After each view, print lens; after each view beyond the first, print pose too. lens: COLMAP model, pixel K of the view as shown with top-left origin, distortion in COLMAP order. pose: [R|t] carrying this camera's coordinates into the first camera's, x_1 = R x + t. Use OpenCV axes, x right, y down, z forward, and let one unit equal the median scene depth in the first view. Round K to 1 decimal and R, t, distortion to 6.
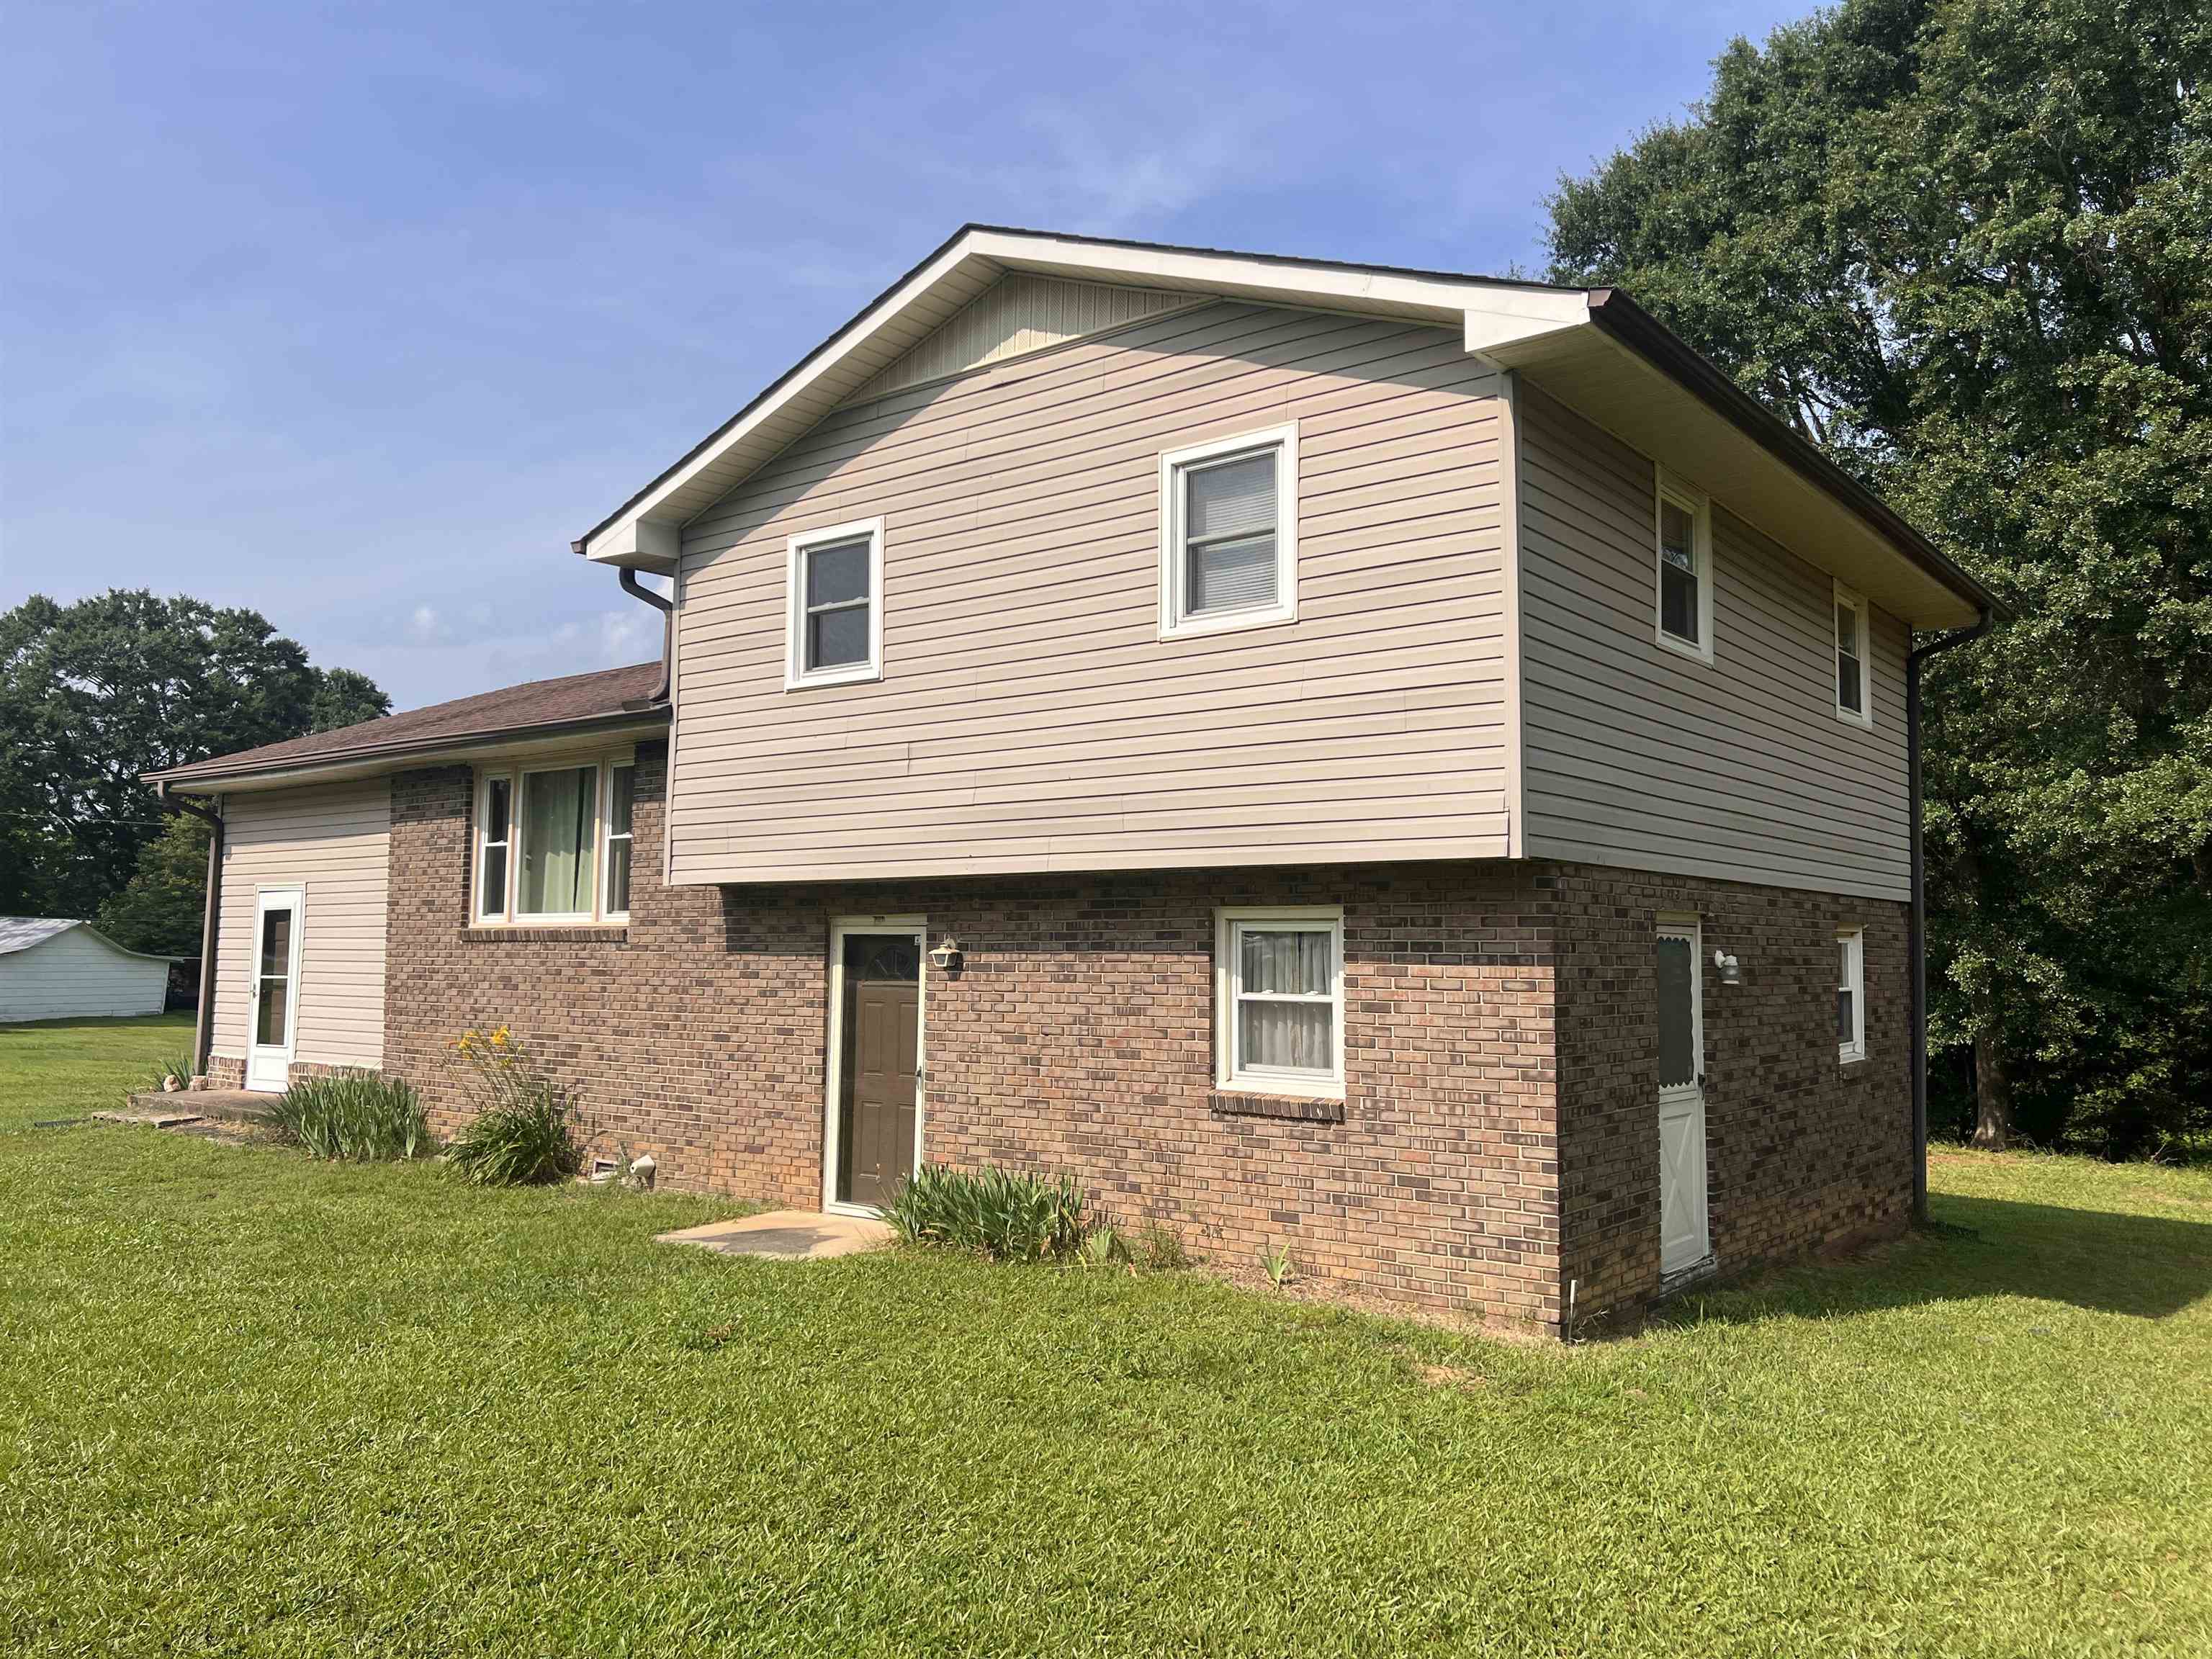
lens RADIAL K [[1643.4, 0, 1122.7], [0, 1643.4, 818.0], [0, 0, 1]] dist [0.149732, -0.346079]
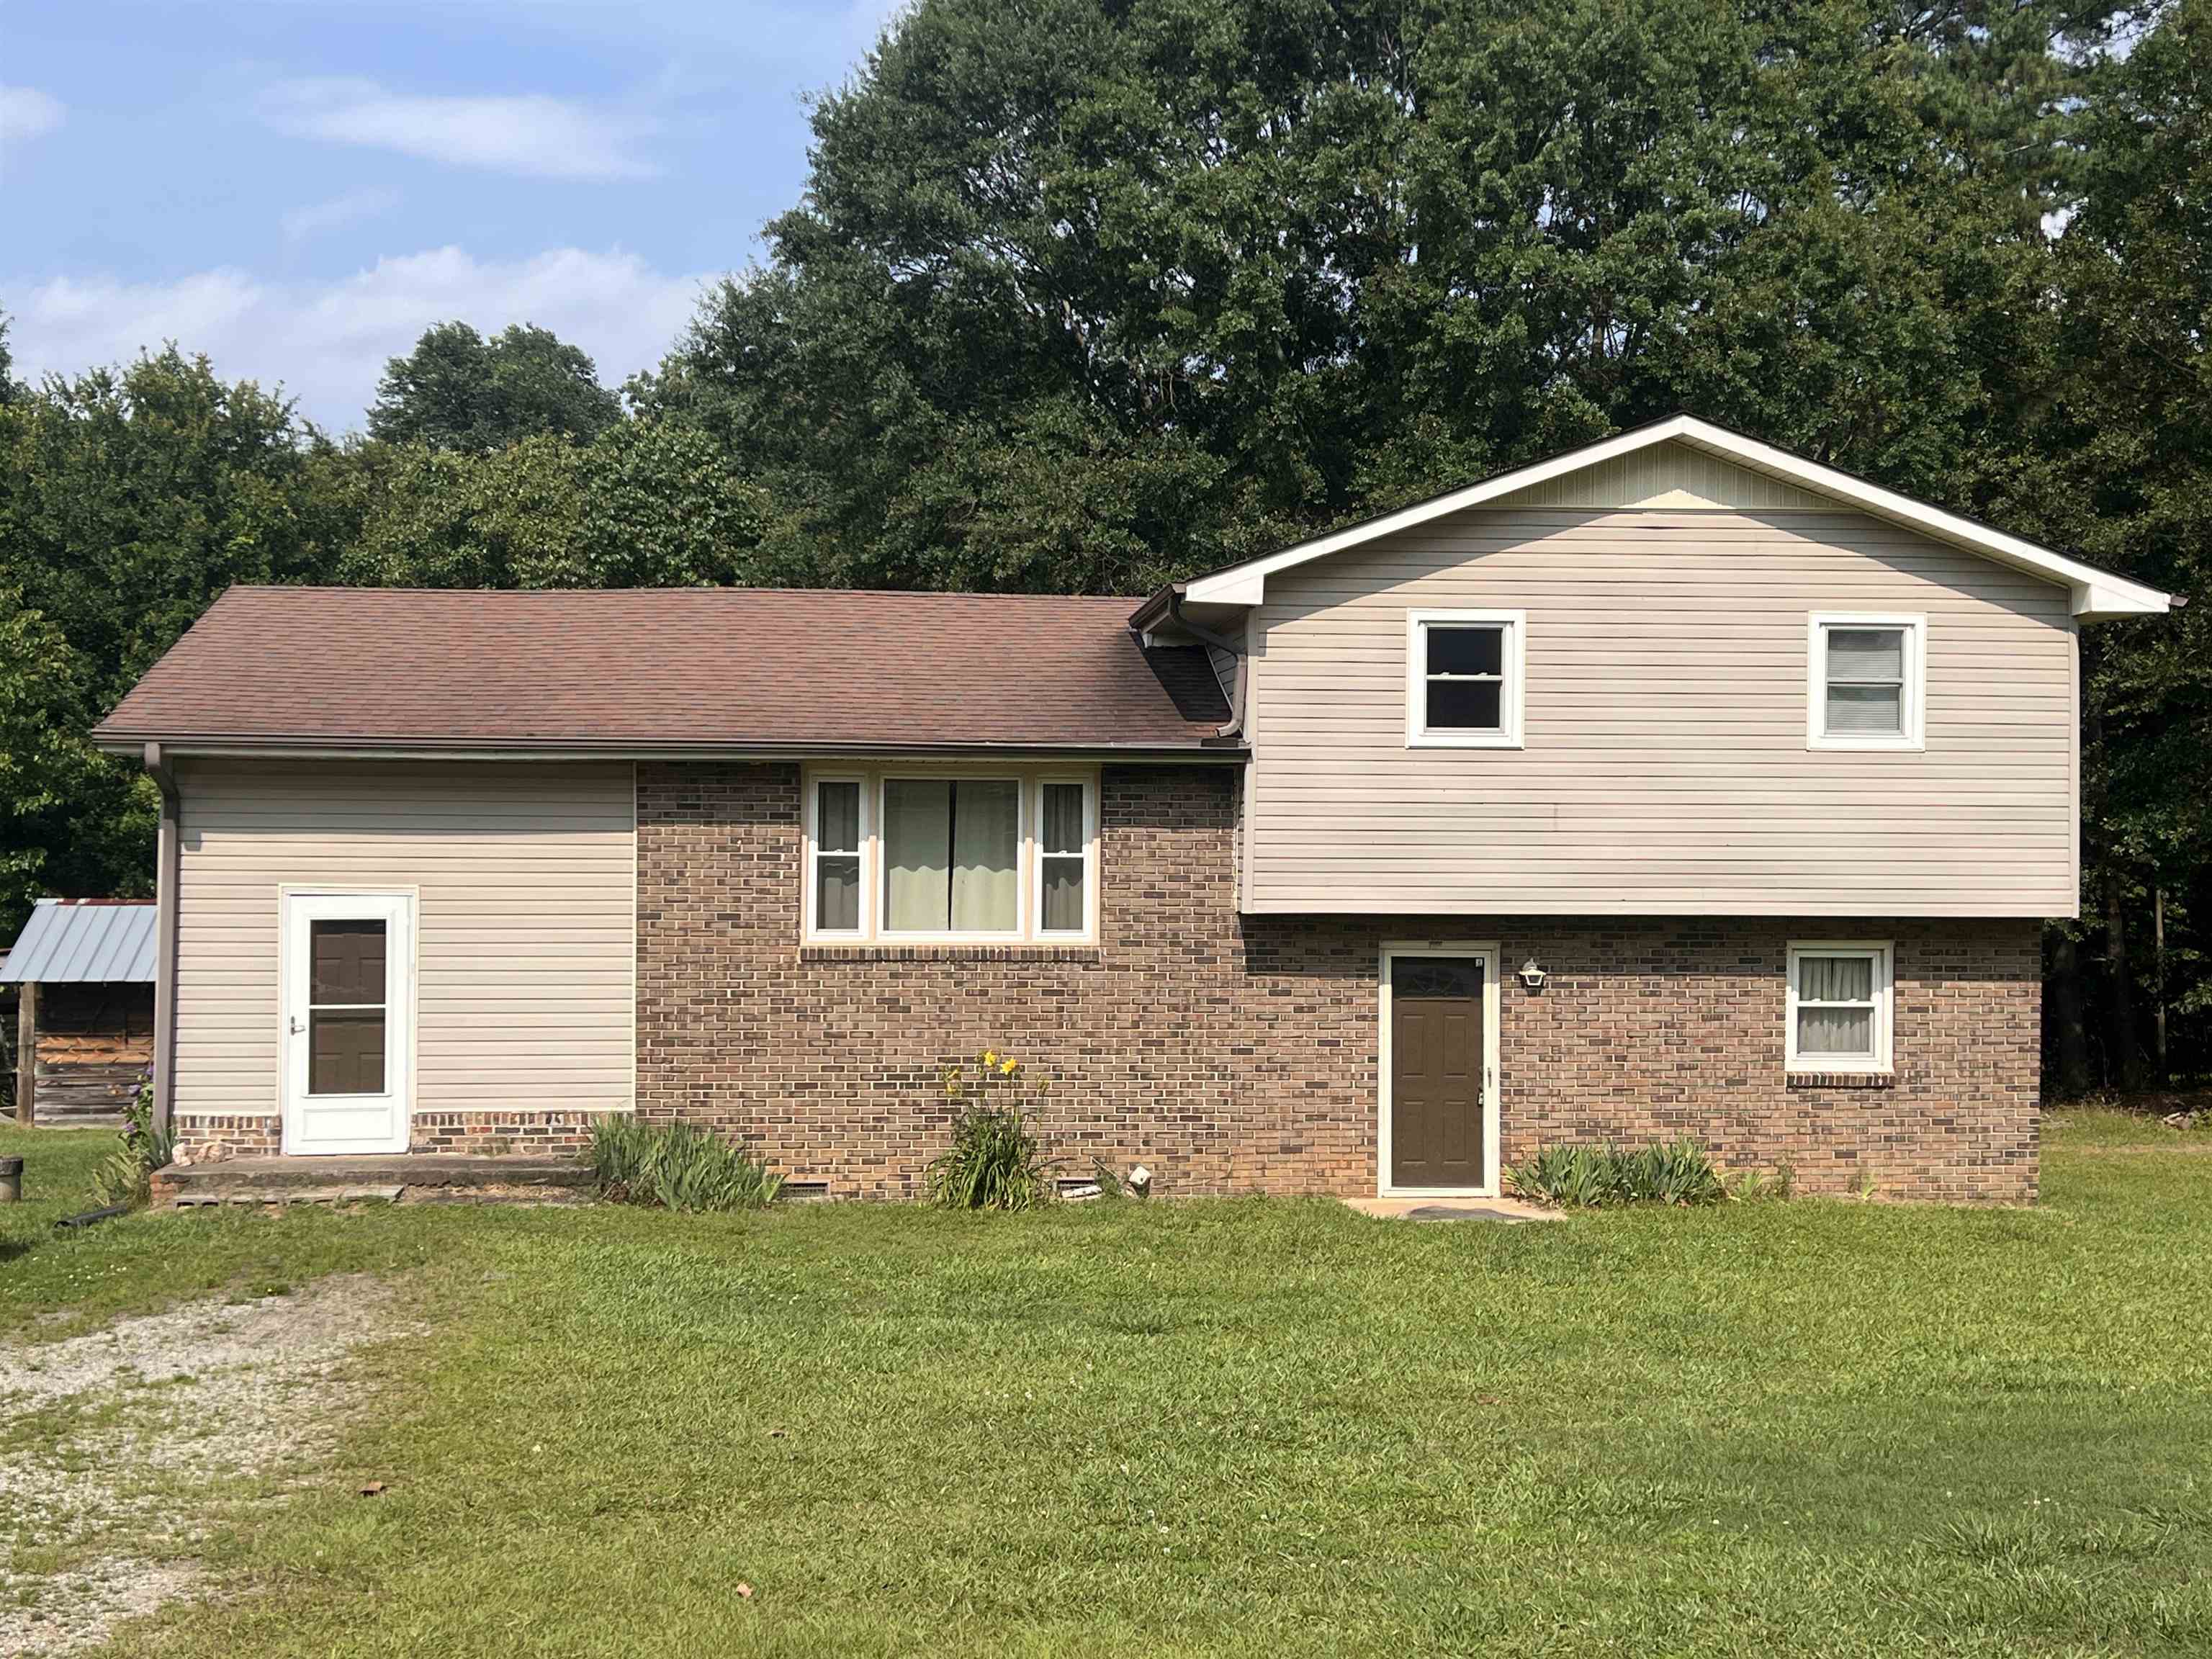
lens RADIAL K [[2595.7, 0, 1102.1], [0, 2595.7, 859.0], [0, 0, 1]] dist [0.235569, -0.822160]
pose [[0.729111, 0.002614, 0.684391, -1.645541], [-0.056557, 0.996803, 0.056445, -0.092377], [-0.682055, -0.079862, 0.726927, -0.174726]]
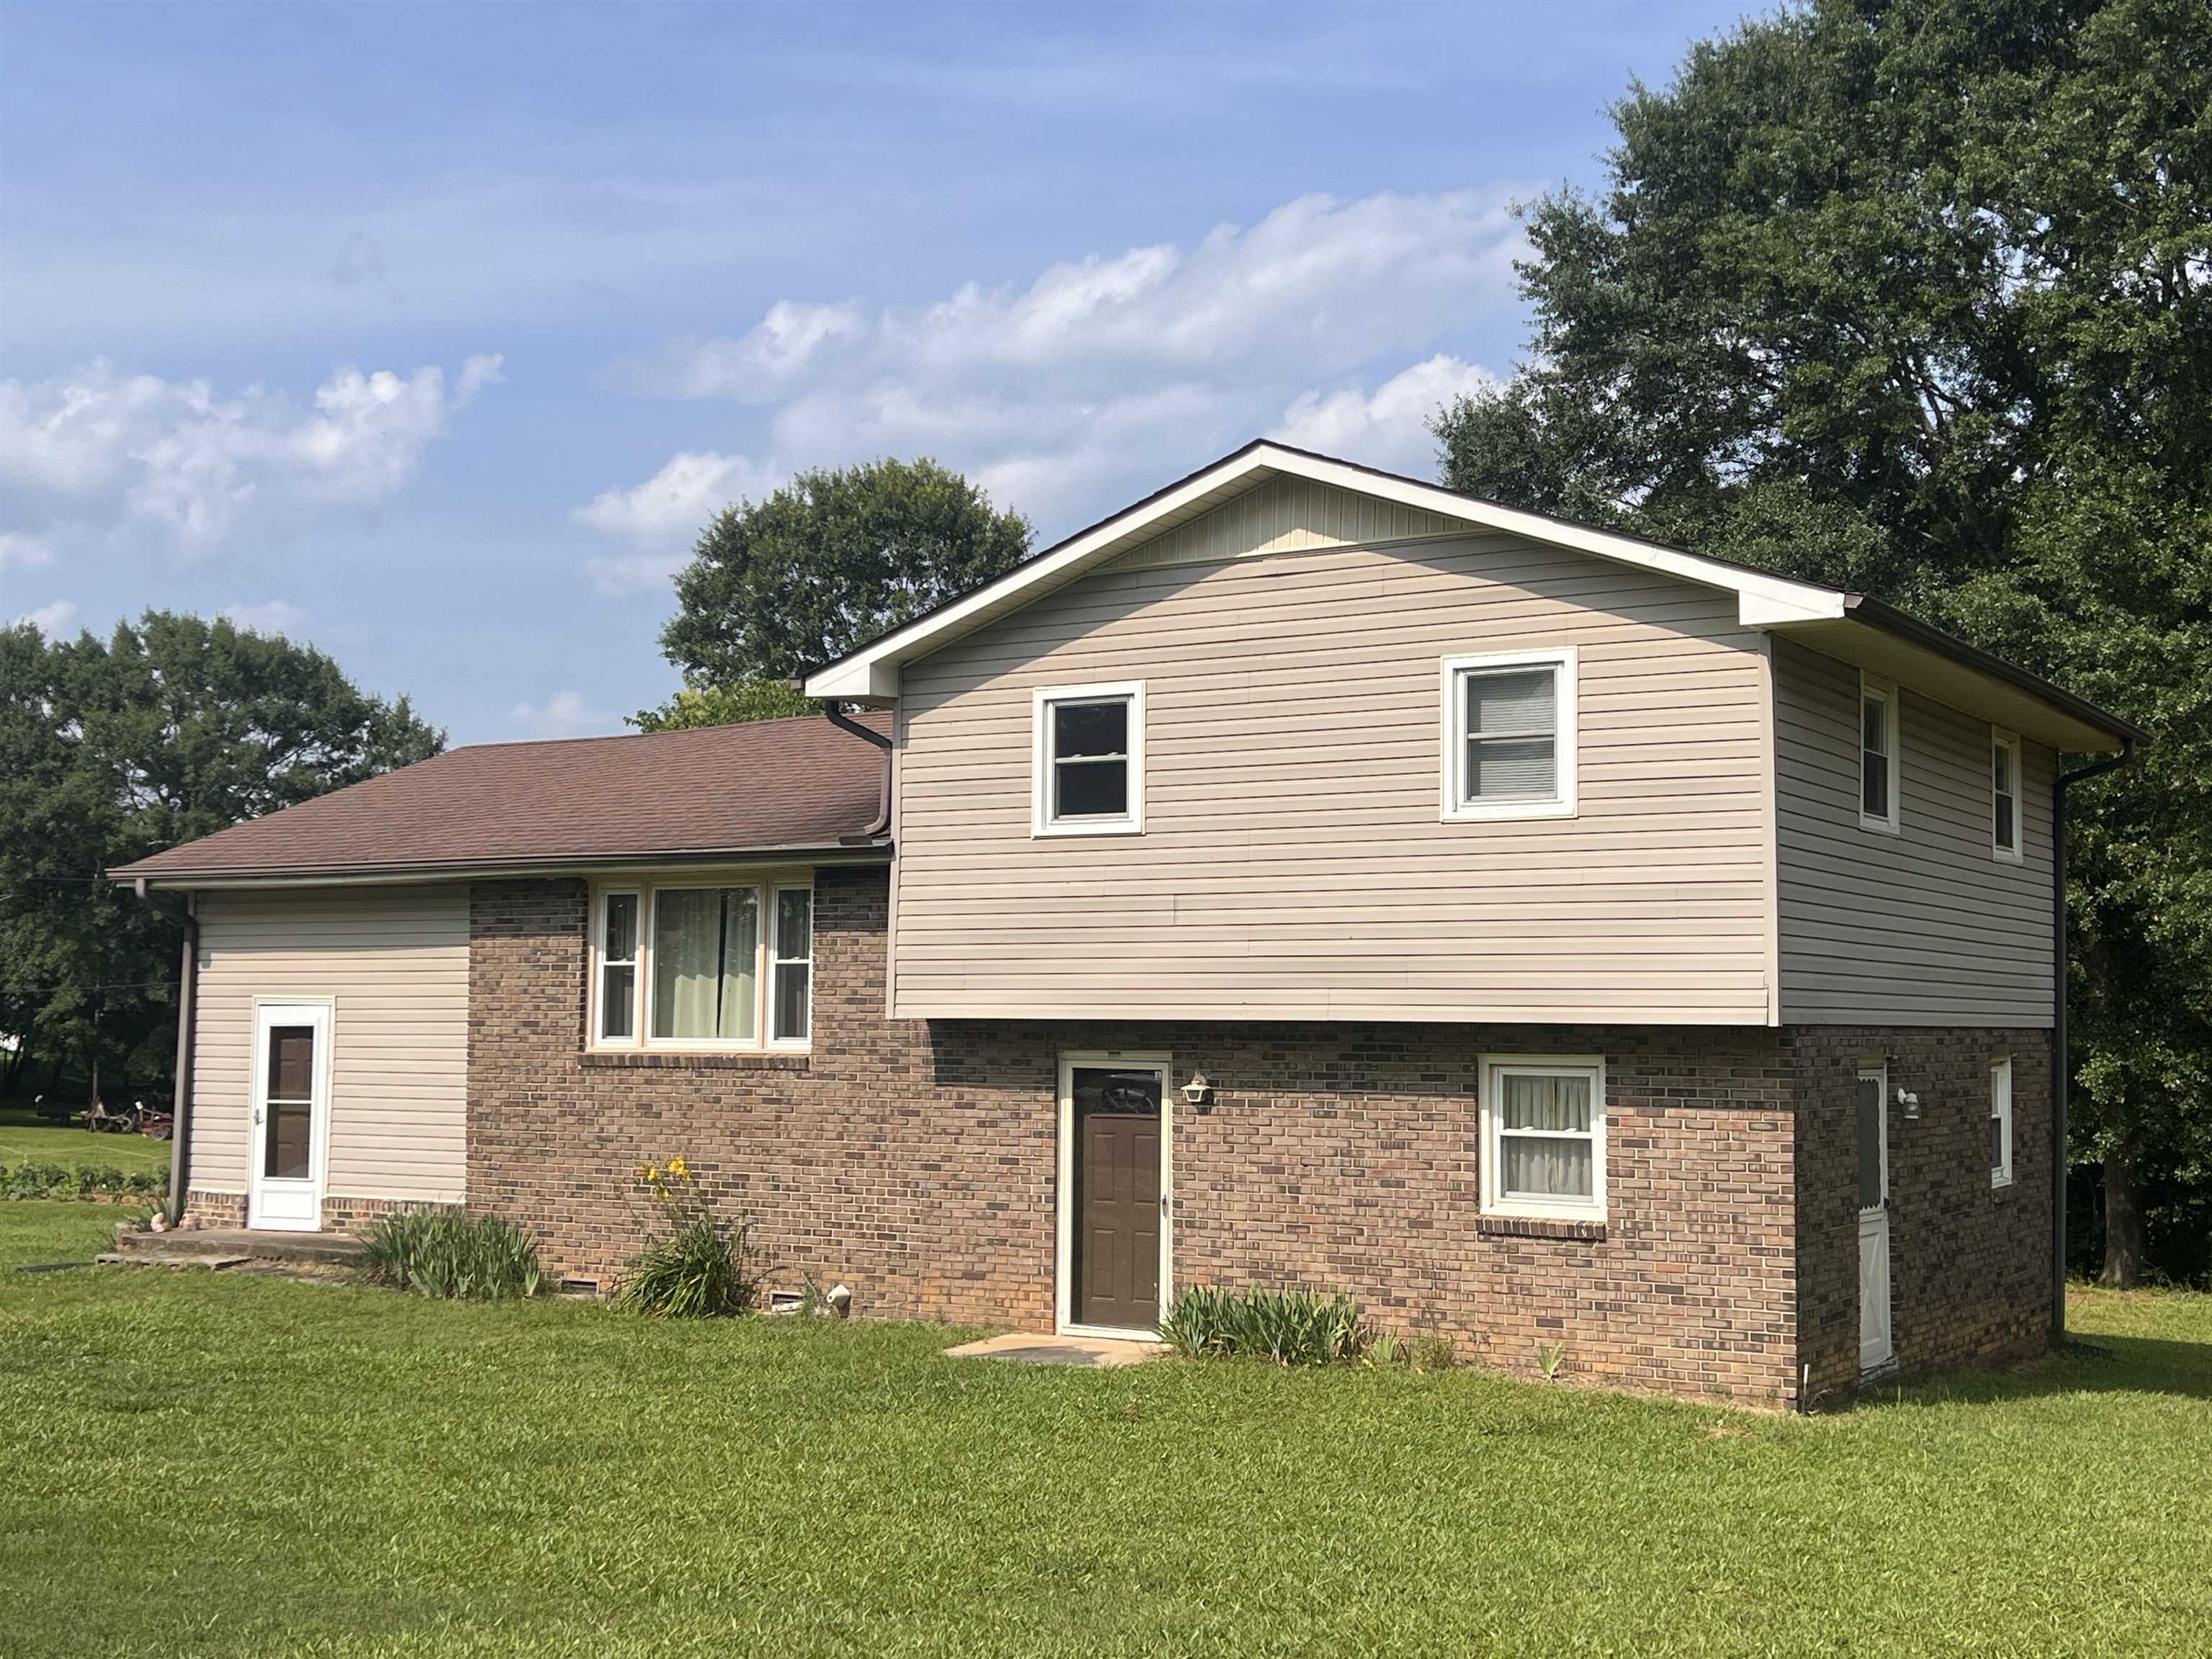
lens RADIAL K [[2595.7, 0, 1102.1], [0, 2595.7, 859.0], [0, 0, 1]] dist [0.235569, -0.822160]
pose [[0.993874, 0.007308, 0.110279, -0.354035], [-0.009485, 0.999770, 0.019225, -0.098499], [-0.110113, -0.020153, 0.993715, -0.665002]]
